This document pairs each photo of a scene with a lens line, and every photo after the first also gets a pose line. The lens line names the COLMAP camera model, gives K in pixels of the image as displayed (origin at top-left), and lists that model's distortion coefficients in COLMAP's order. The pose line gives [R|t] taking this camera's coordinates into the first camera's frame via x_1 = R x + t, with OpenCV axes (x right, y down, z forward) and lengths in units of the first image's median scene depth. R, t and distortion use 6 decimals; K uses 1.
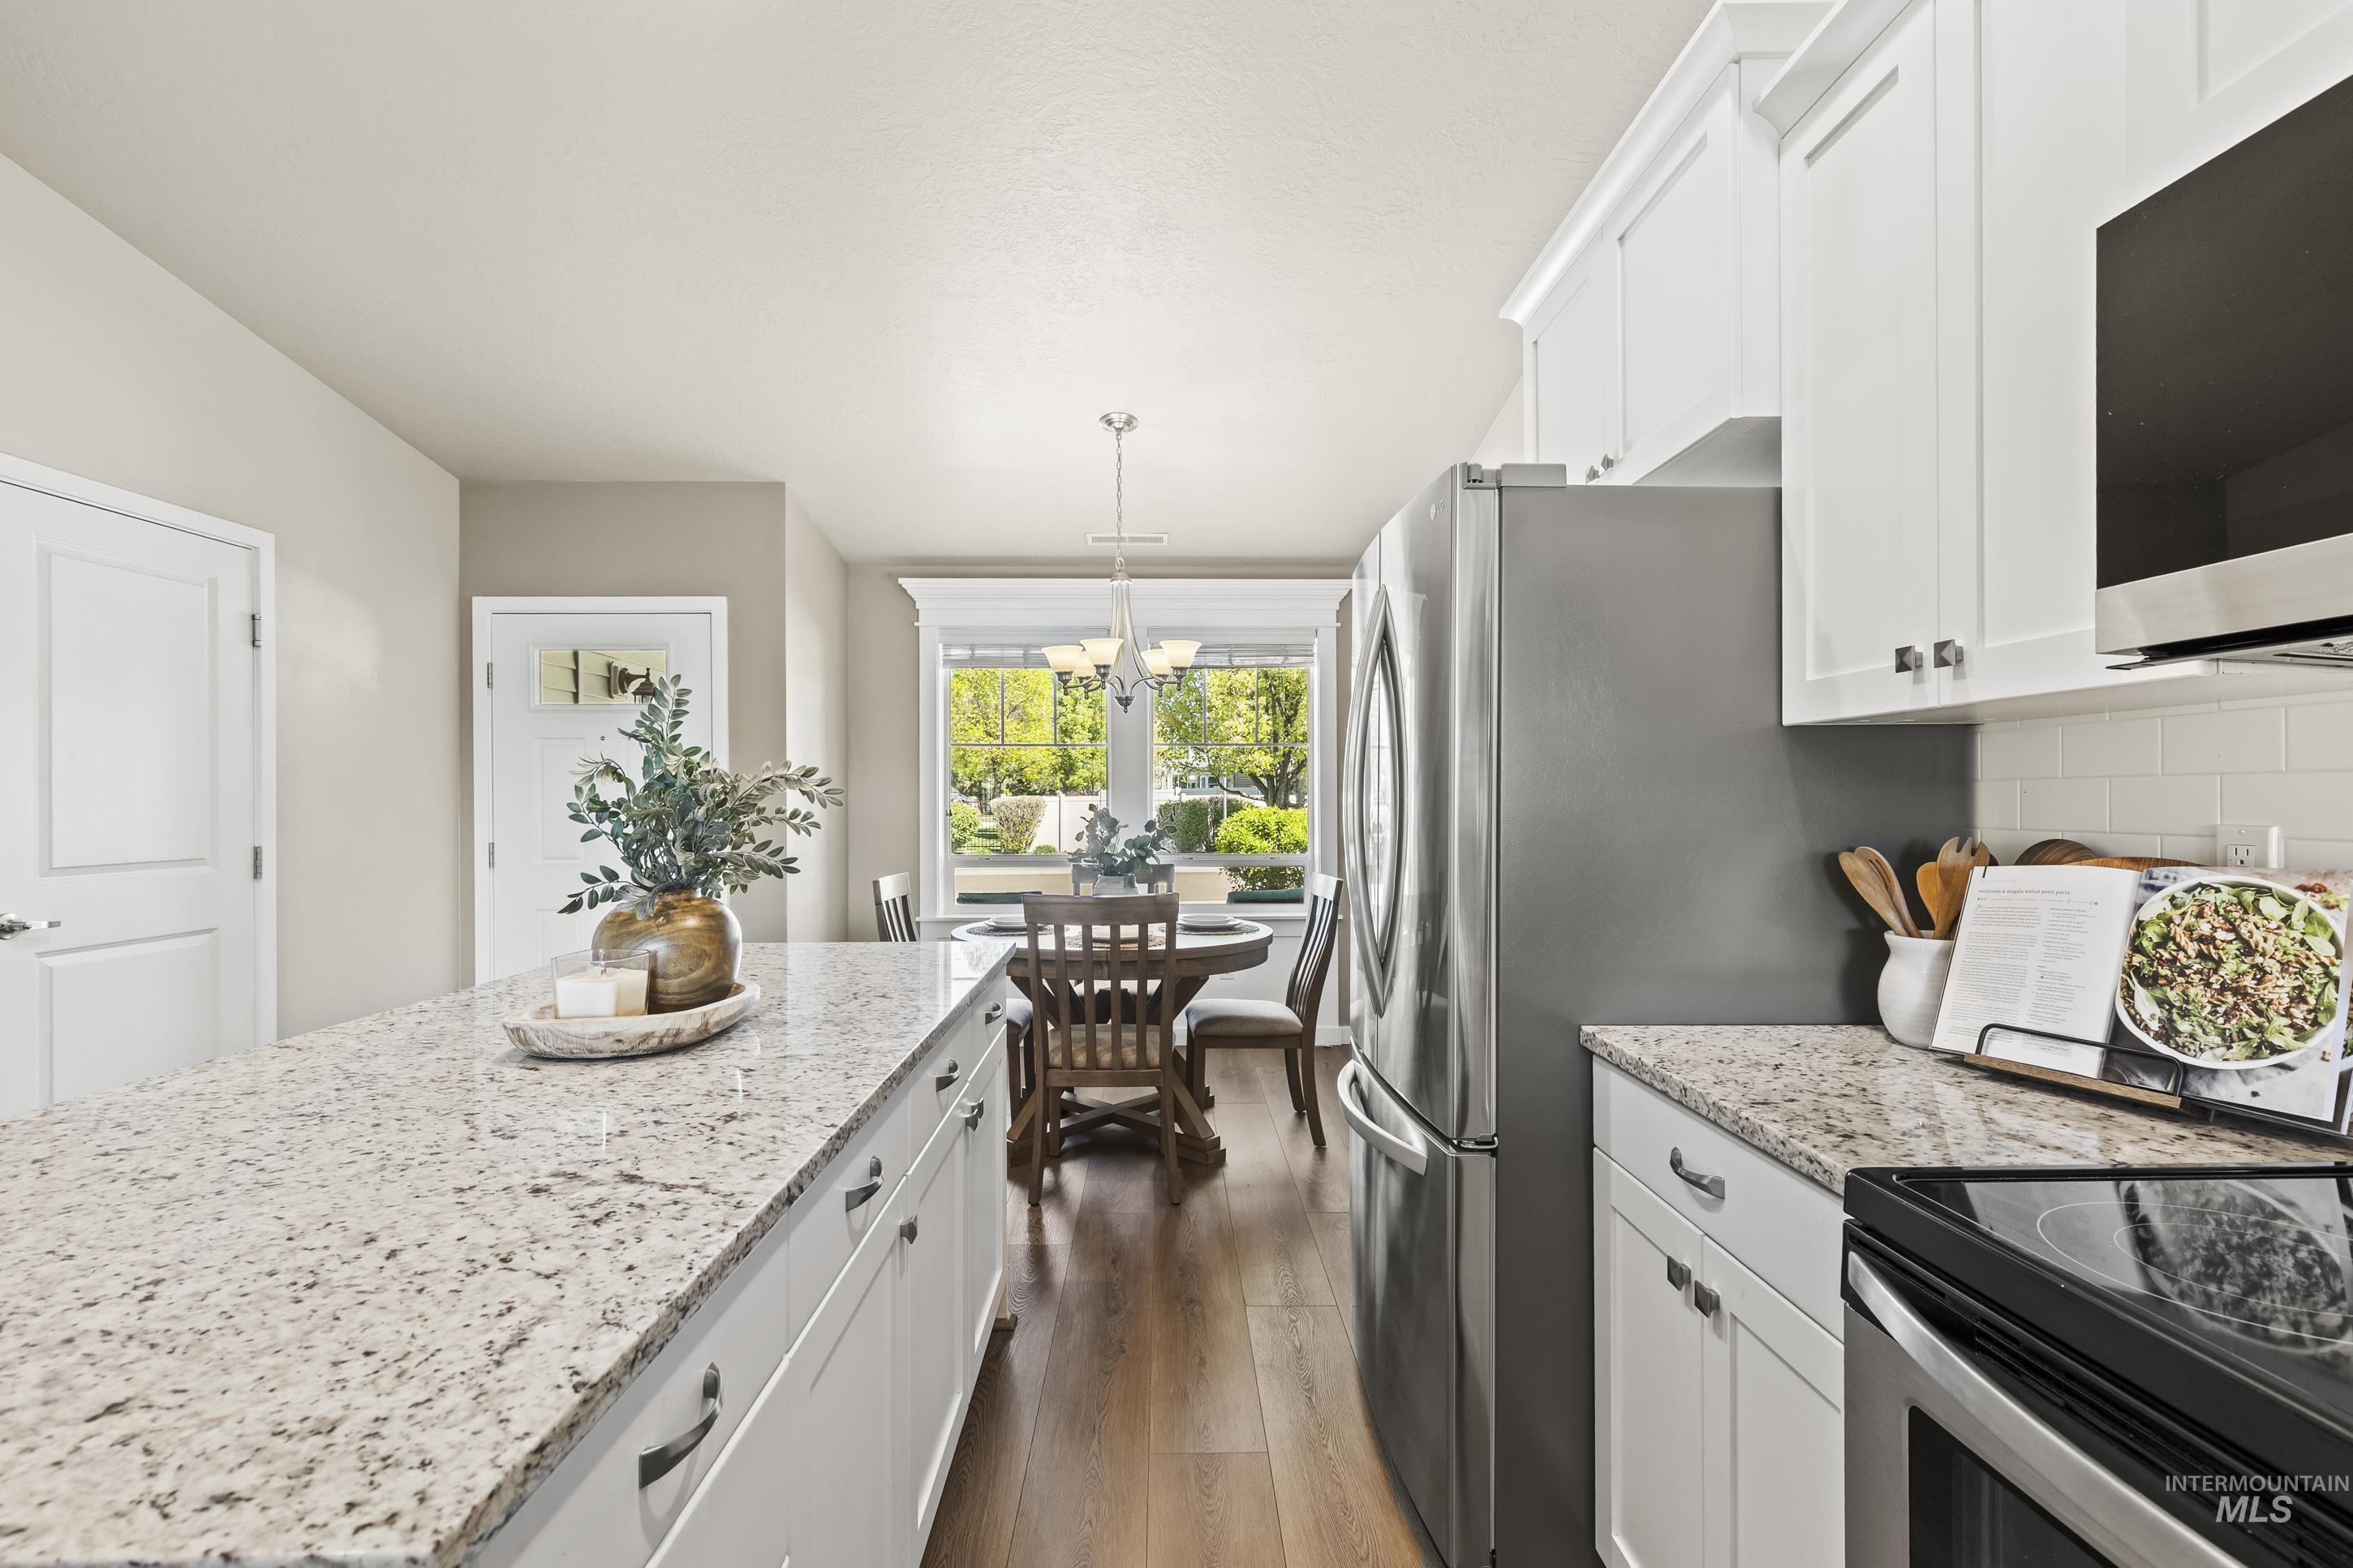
lens RADIAL K [[1081.4, 0, 1174.4], [0, 1081.4, 799.0], [0, 0, 1]] dist [0.002556, 0.000104]
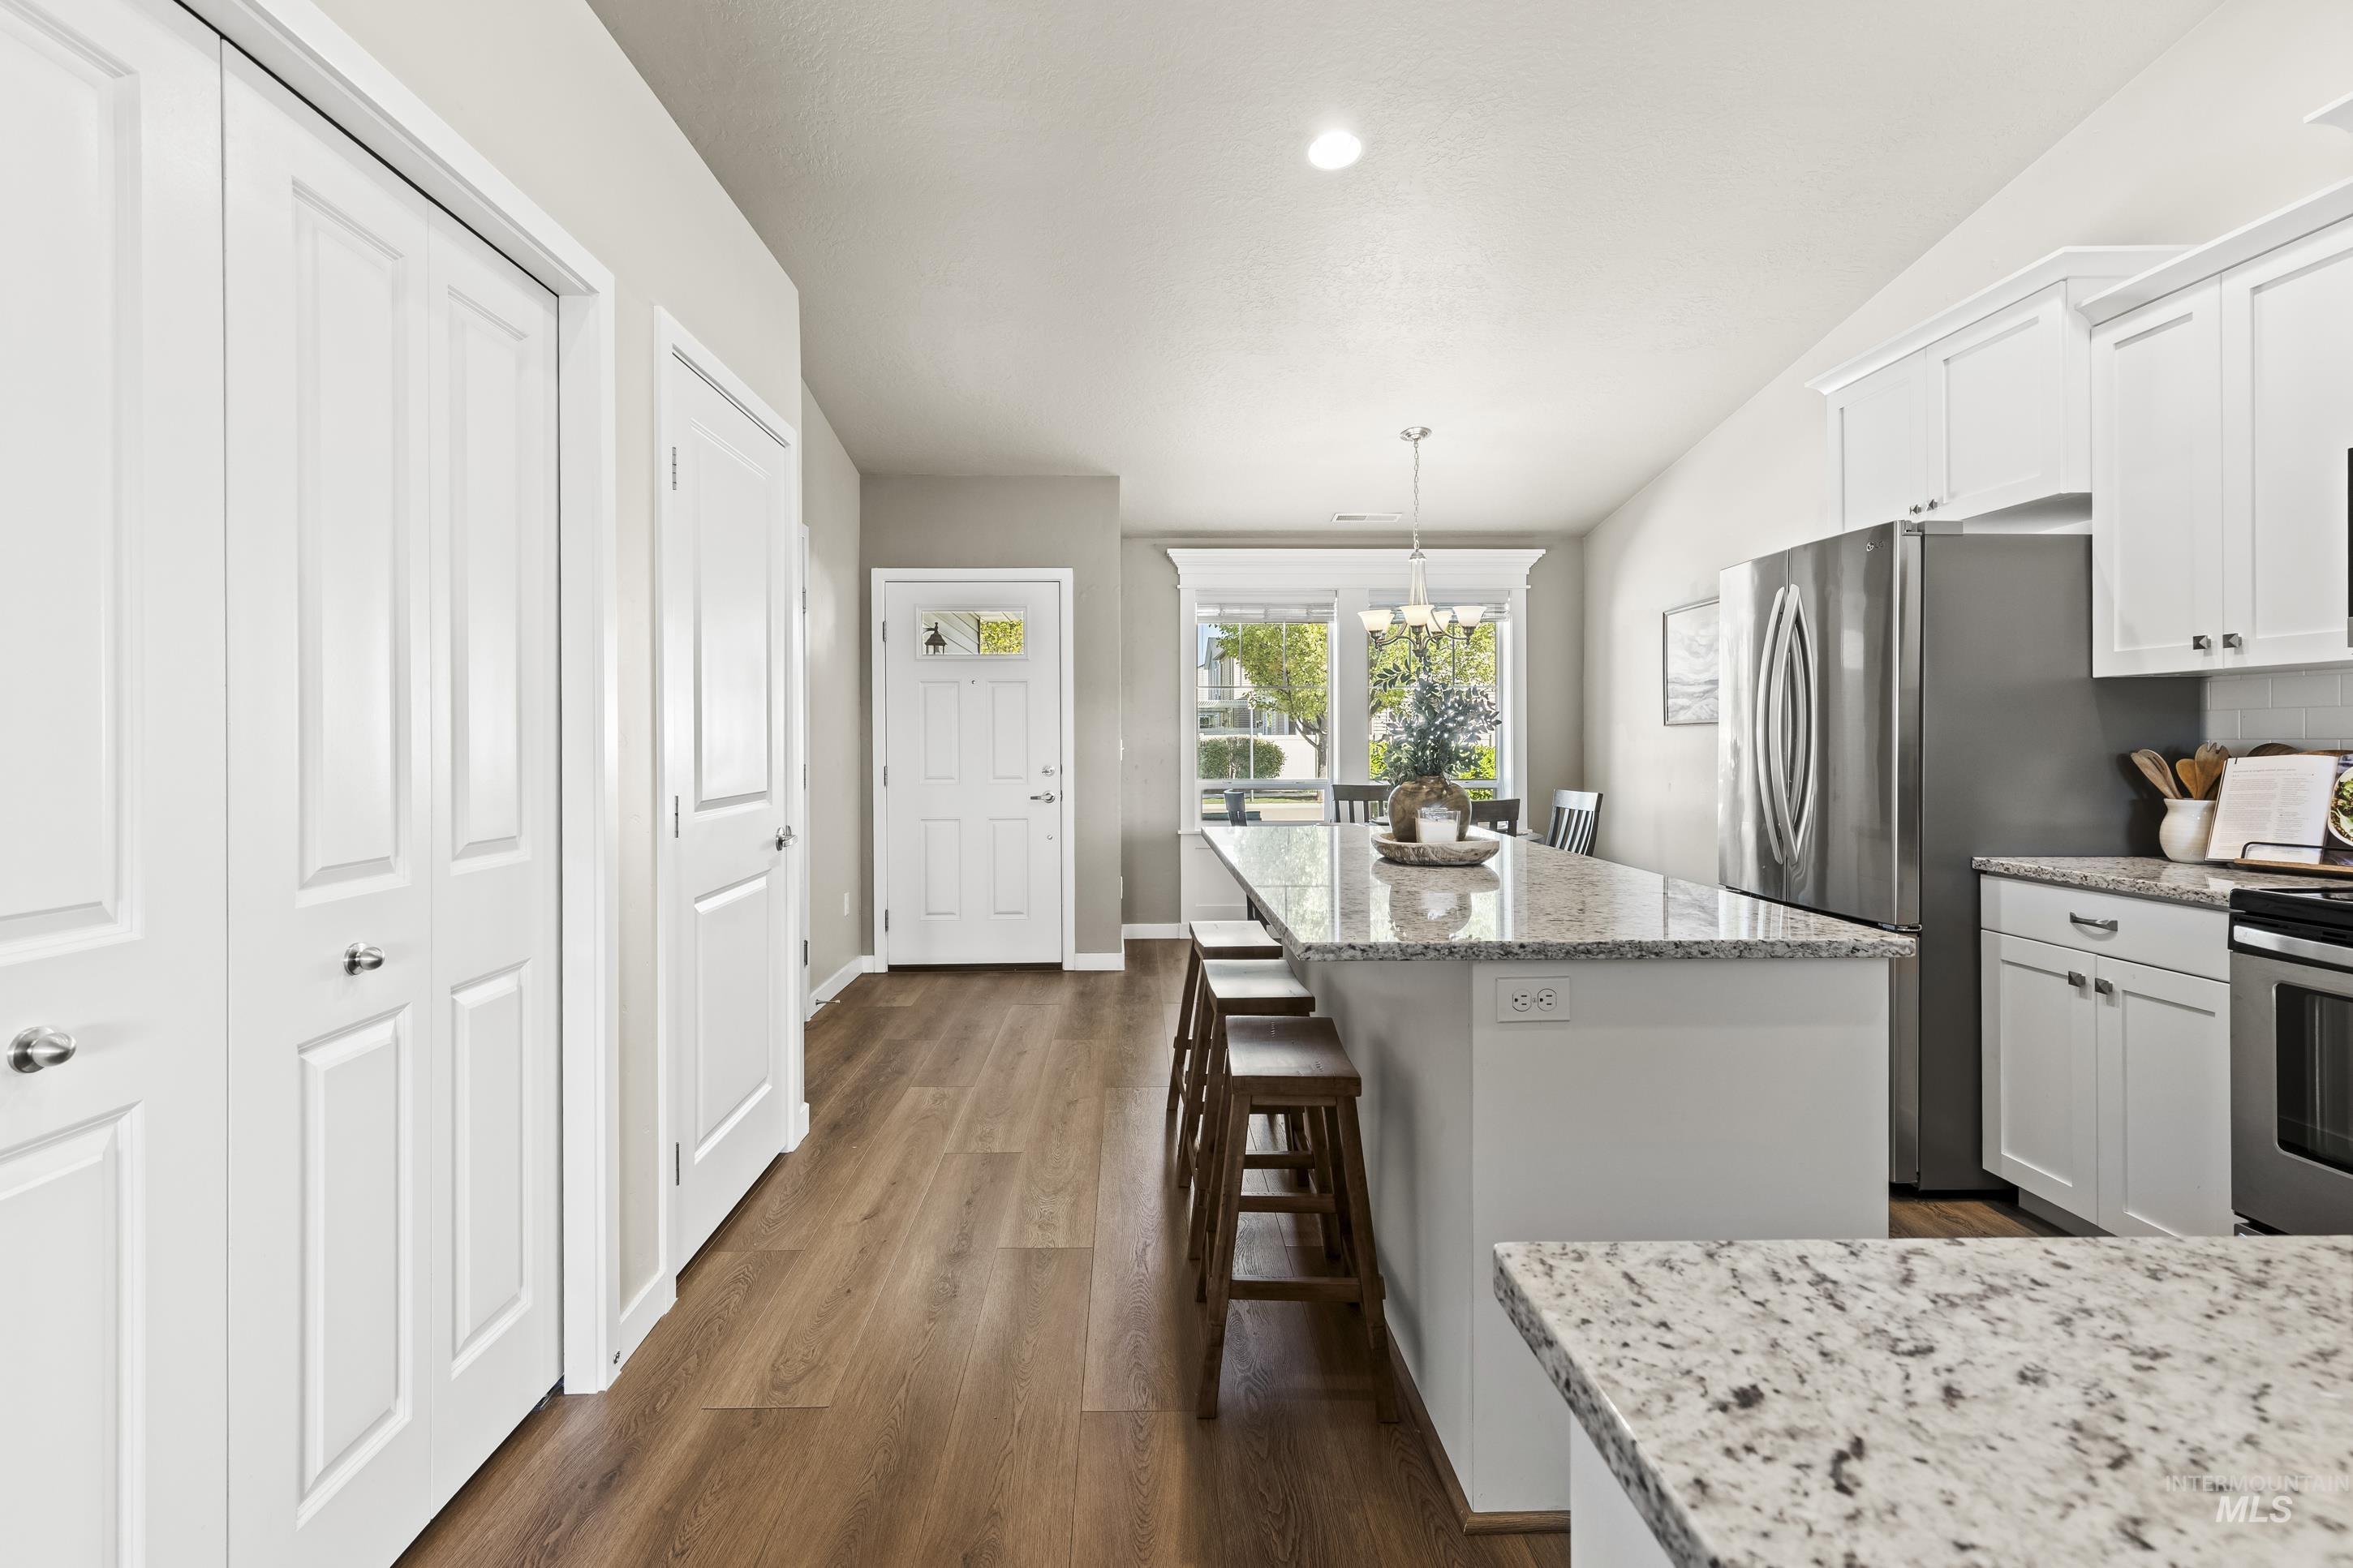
lens RADIAL K [[1084.3, 0, 1139.8], [0, 1084.3, 740.9], [0, 0, 1]] dist [0.001896, -0.000043]
pose [[0.999978, 0.001185, -0.006538, -1.216098], [-0.001181, 0.999999, 0.000588, 0.041694], [0.006539, -0.000580, 0.999978, -0.929951]]
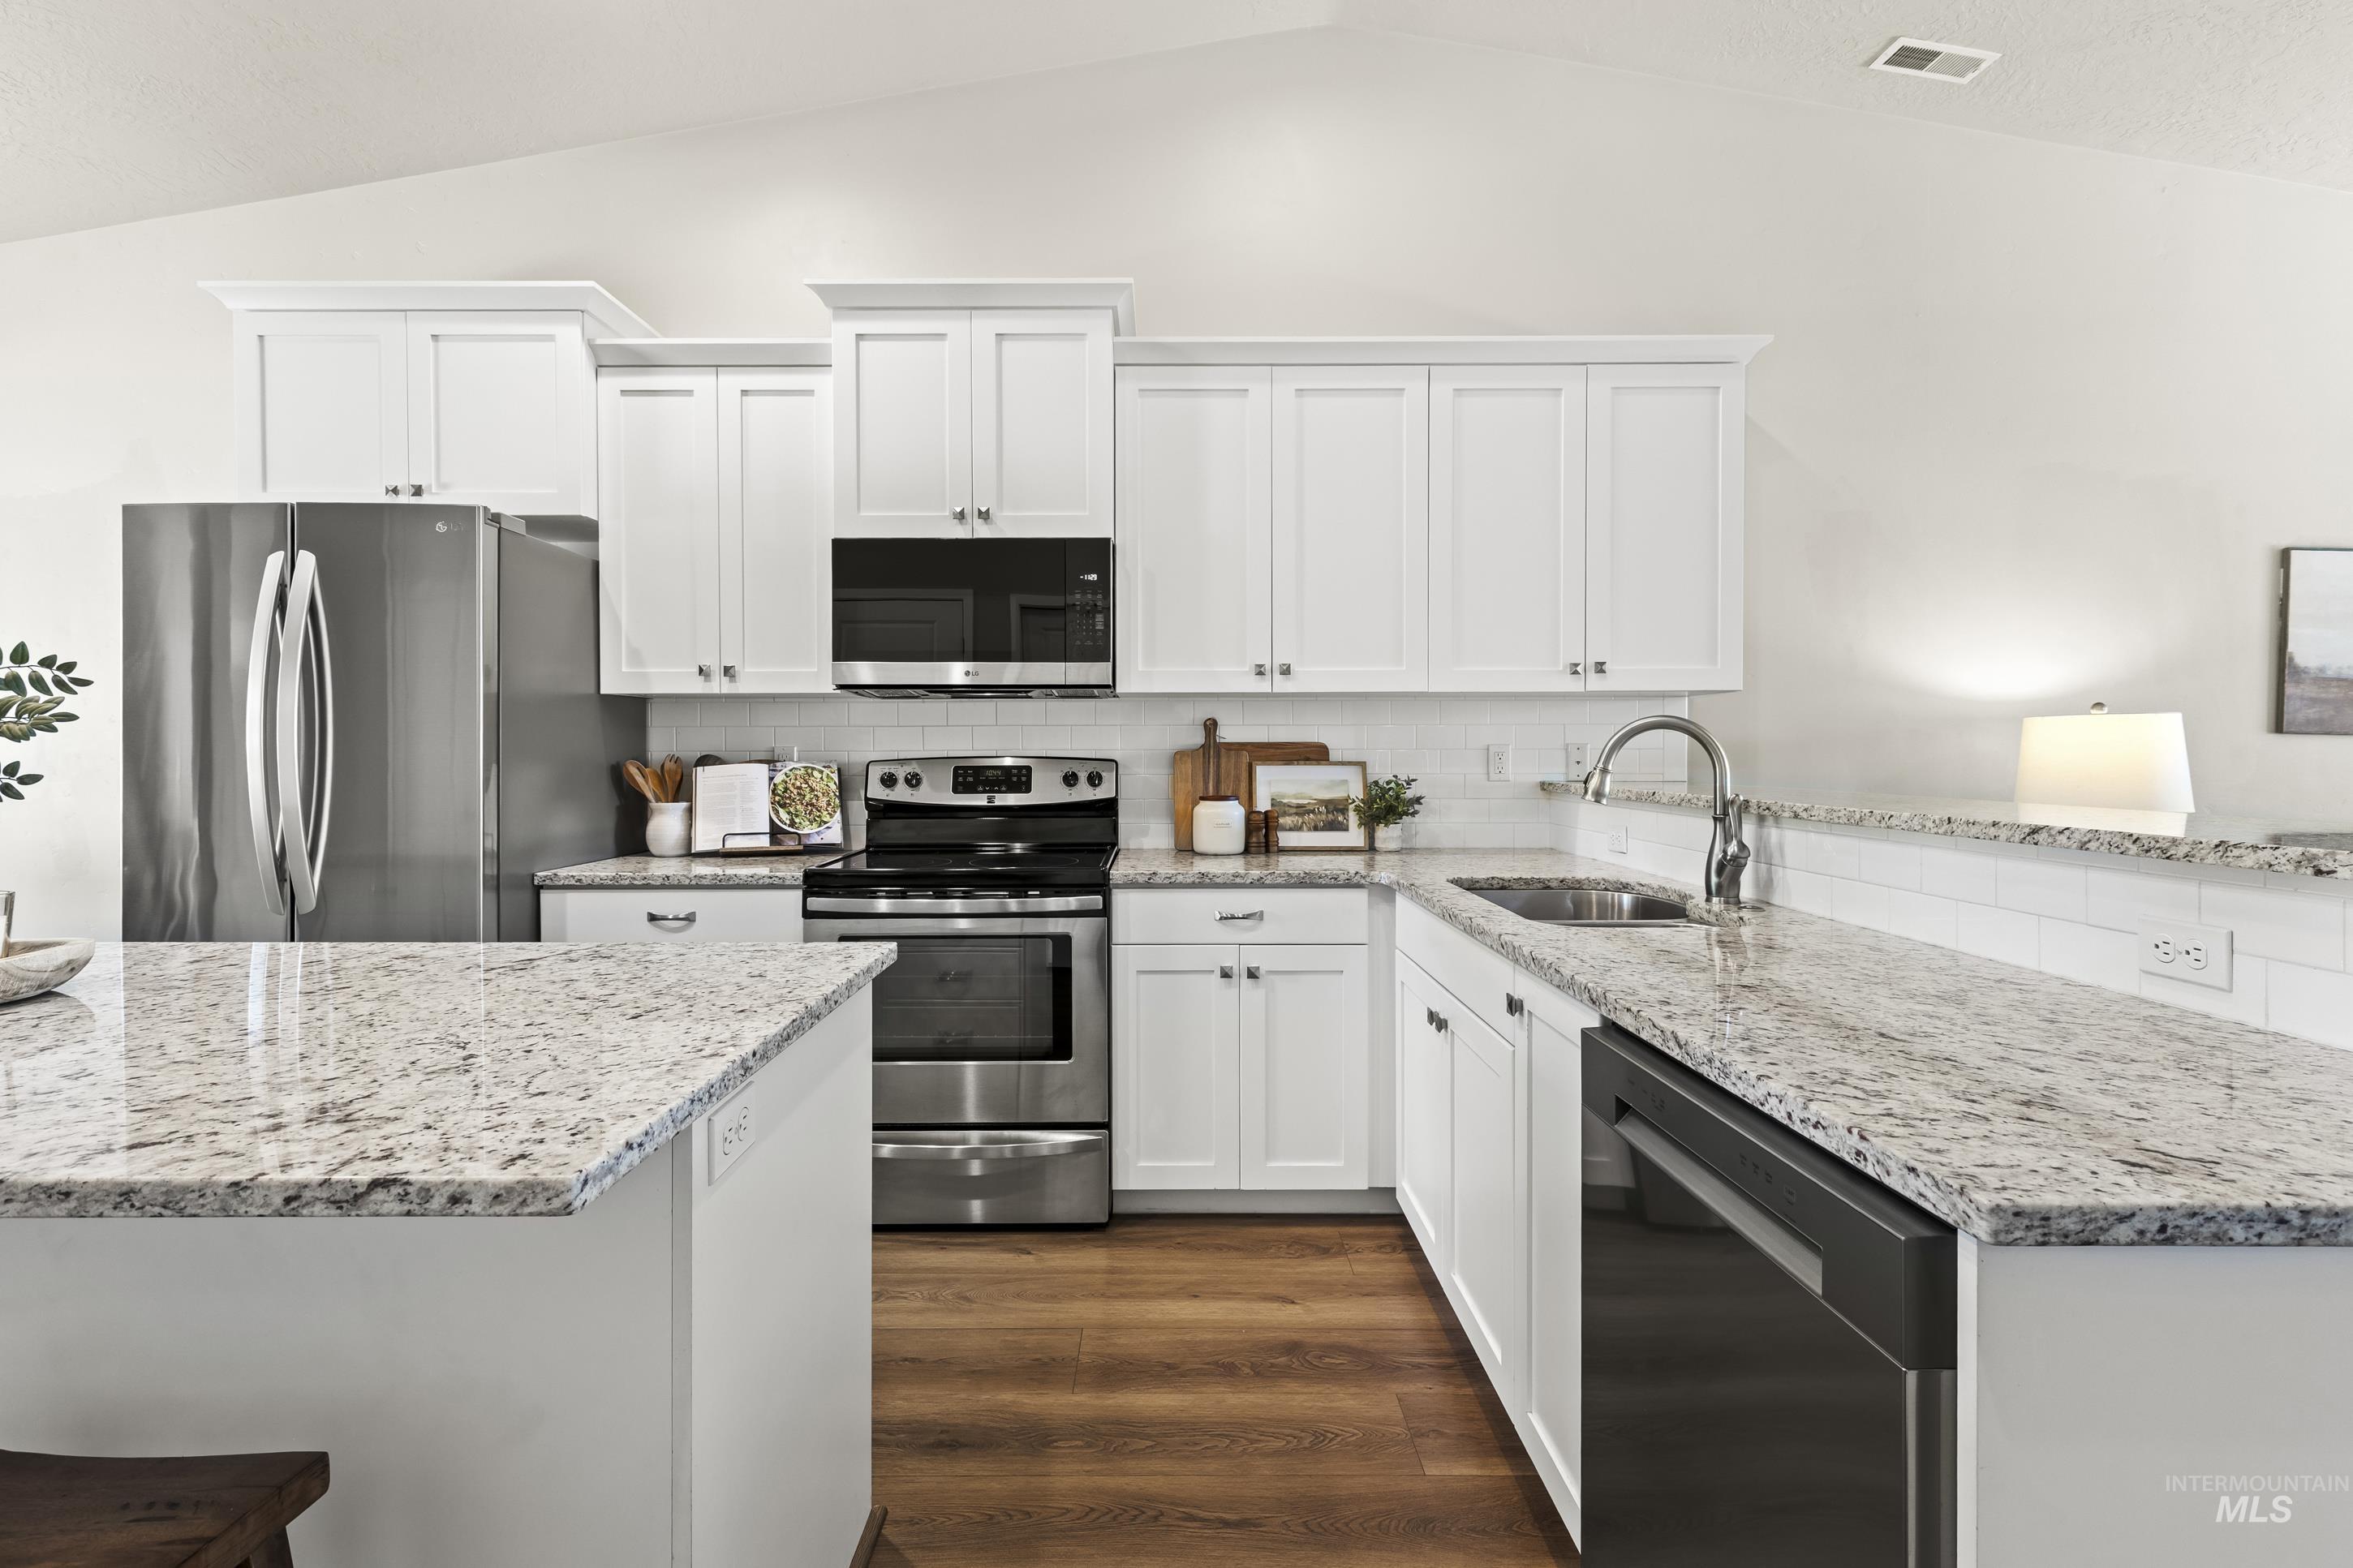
lens RADIAL K [[1080.4, 0, 1163.6], [0, 1080.4, 759.2], [0, 0, 1]] dist [0.004045, -0.000396]
pose [[0.020833, -0.004658, 0.999772, -1.642890], [-0.000148, 0.999989, 0.004662, 0.043897], [-0.999783, -0.000245, 0.020832, 0.034832]]
